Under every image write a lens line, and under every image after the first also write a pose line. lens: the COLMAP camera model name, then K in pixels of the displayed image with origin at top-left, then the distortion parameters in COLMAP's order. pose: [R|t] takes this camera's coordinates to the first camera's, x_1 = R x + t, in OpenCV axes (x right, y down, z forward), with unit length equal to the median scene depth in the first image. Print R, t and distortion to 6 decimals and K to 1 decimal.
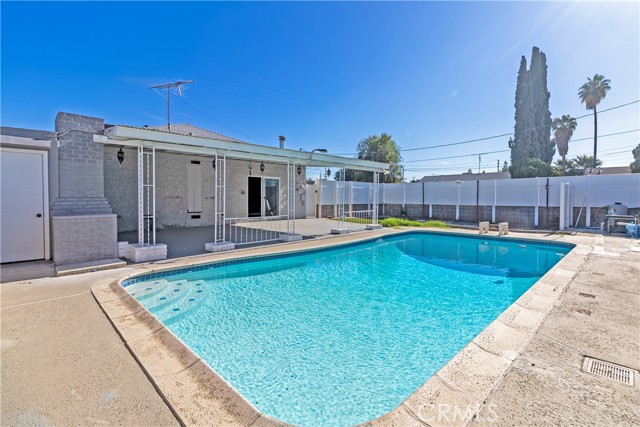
lens RADIAL K [[296.5, 0, 328.5], [0, 296.5, 204.7], [0, 0, 1]] dist [0.000323, -0.000173]
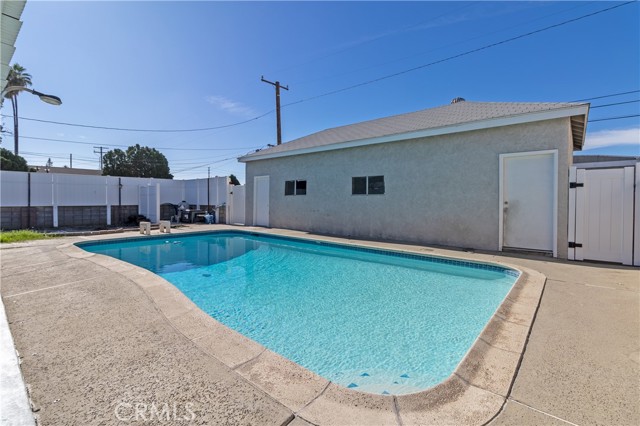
lens RADIAL K [[296.5, 0, 328.5], [0, 296.5, 204.2], [0, 0, 1]] dist [0.000323, -0.000173]
pose [[-0.091425, -0.018367, 0.995643, -0.346300], [0.017902, 0.999638, 0.020084, -0.005196], [-0.995651, 0.019661, -0.091063, 0.371089]]
